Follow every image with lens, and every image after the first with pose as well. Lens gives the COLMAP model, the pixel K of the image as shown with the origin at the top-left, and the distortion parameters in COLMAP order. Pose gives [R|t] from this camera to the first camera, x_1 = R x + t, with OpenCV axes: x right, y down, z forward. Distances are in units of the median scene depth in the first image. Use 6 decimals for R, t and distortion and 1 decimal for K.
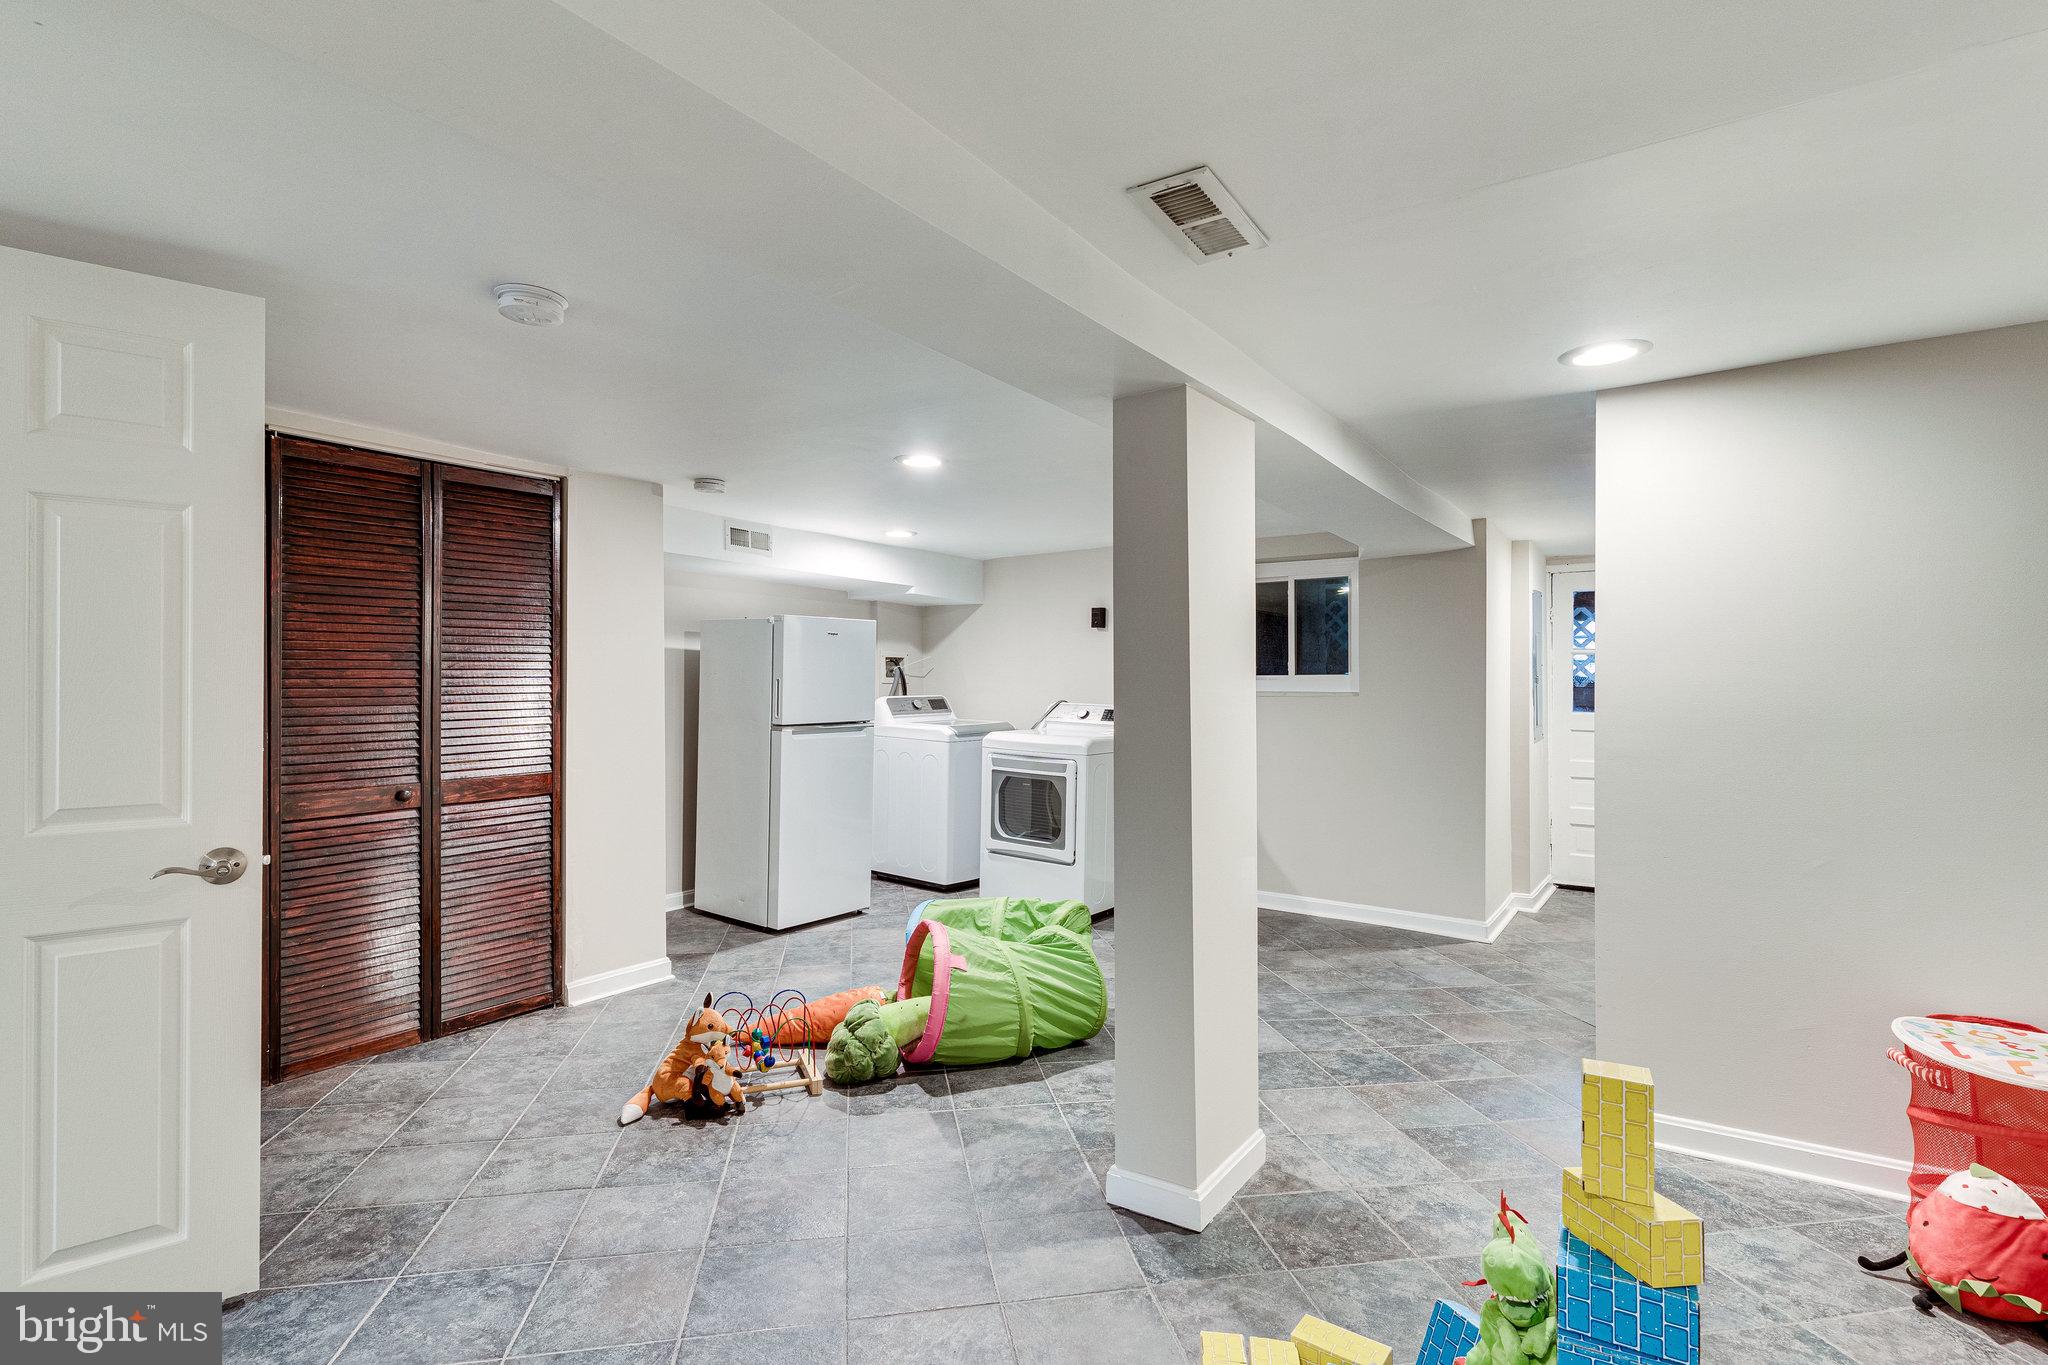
lens RADIAL K [[1001.5, 0, 1022.6], [0, 1001.5, 667.5], [0, 0, 1]] dist [0.003081, 0.001017]
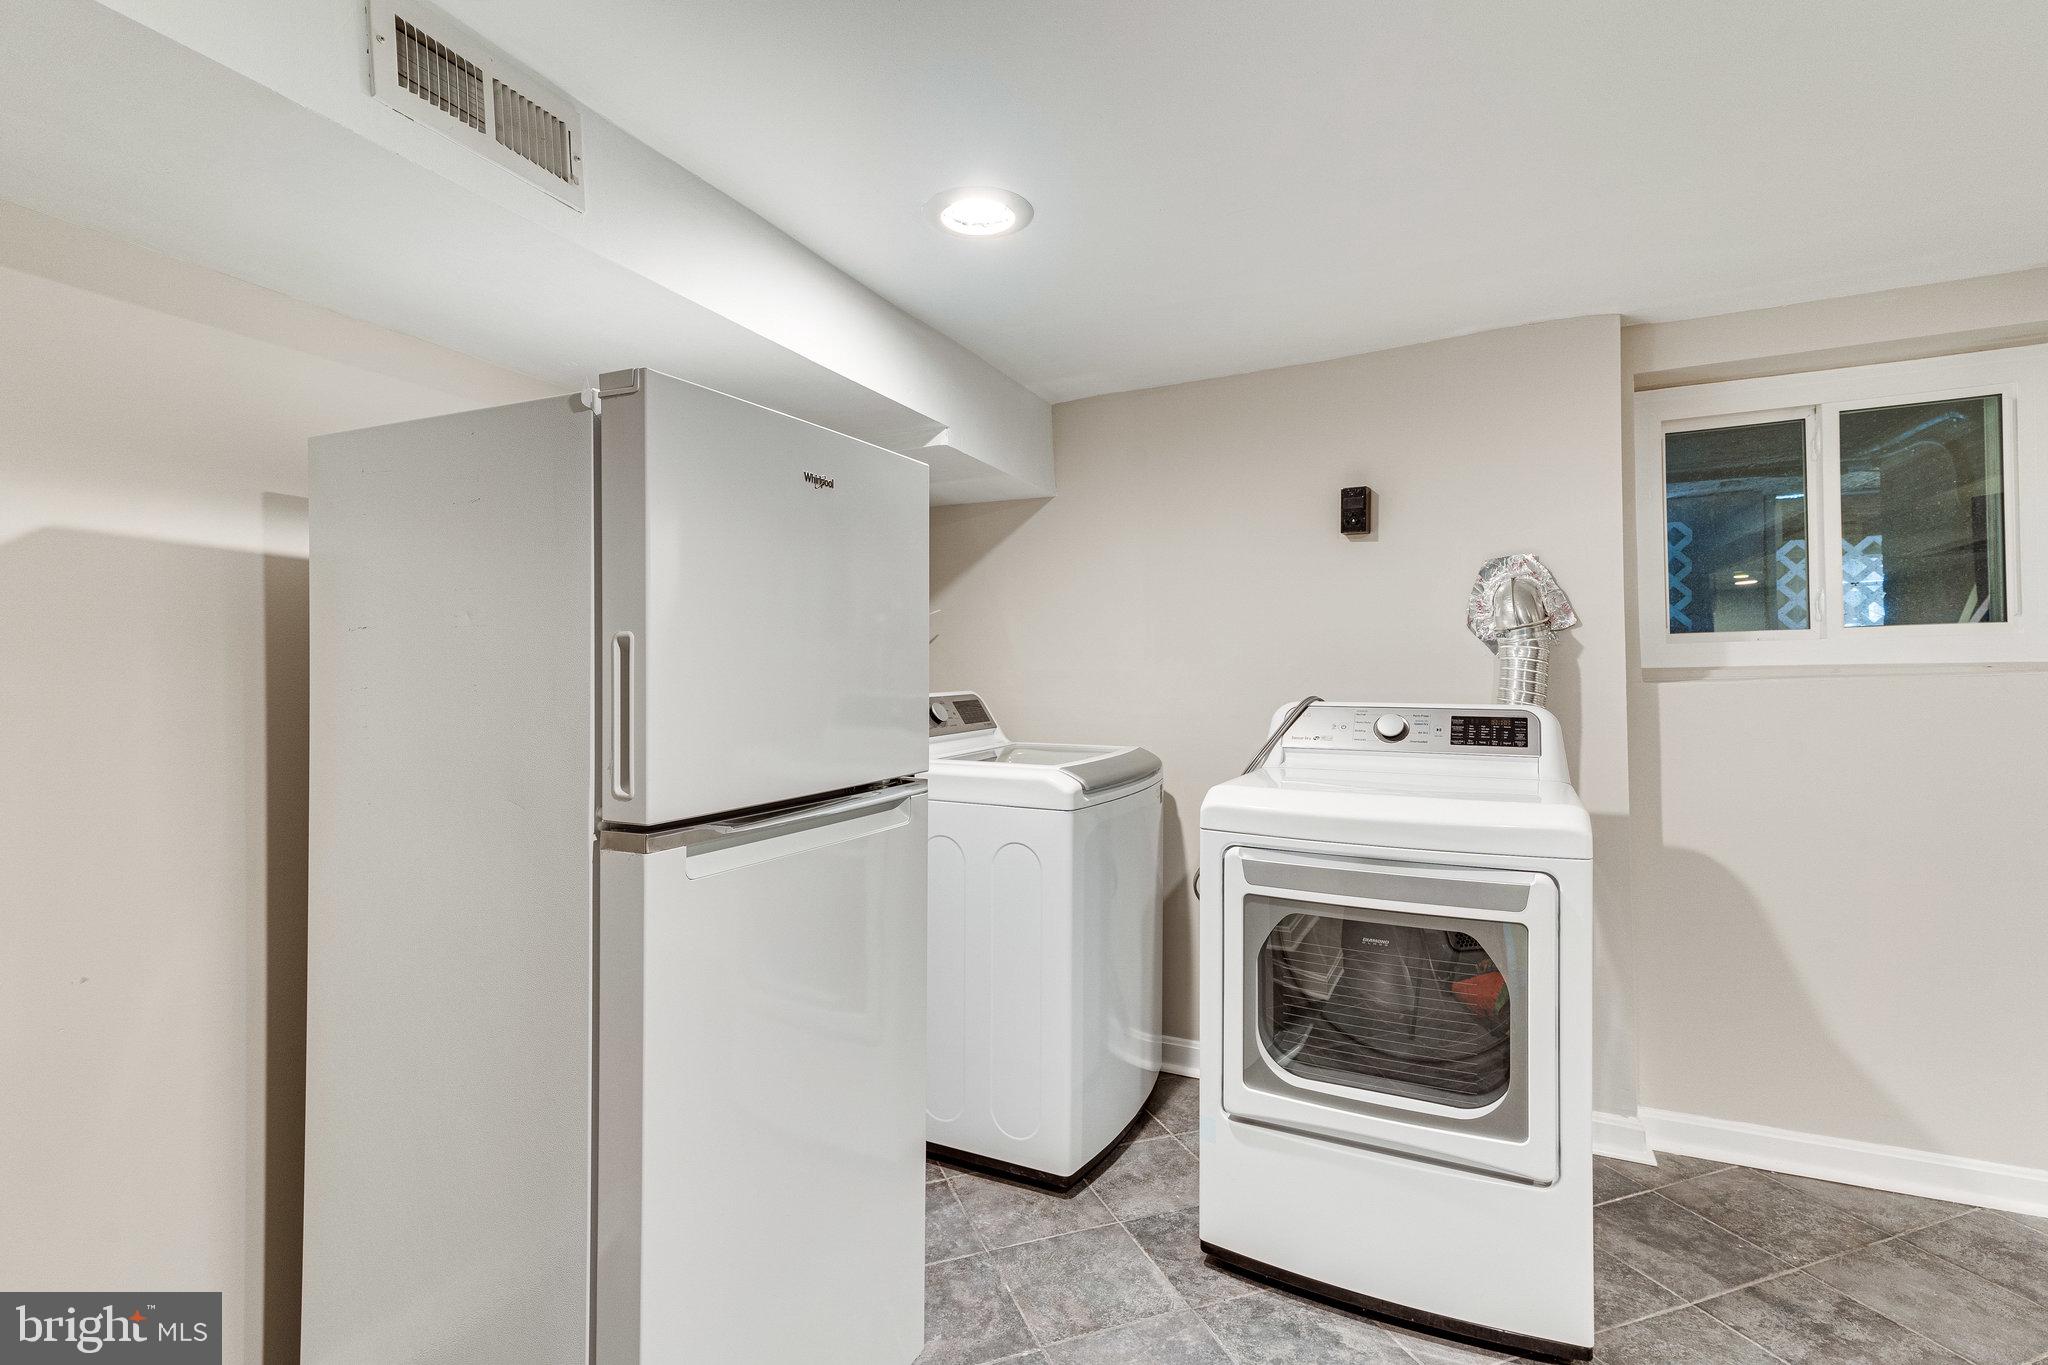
lens RADIAL K [[962.5, 0, 1025.2], [0, 962.5, 668.8], [0, 0, 1]] dist [0.014419, 0.000268]
pose [[0.980703, -0.017324, 0.194733, -0.174888], [0.016134, 0.999840, 0.007696, 0.016916], [-0.194835, -0.004406, 0.980826, 0.676502]]
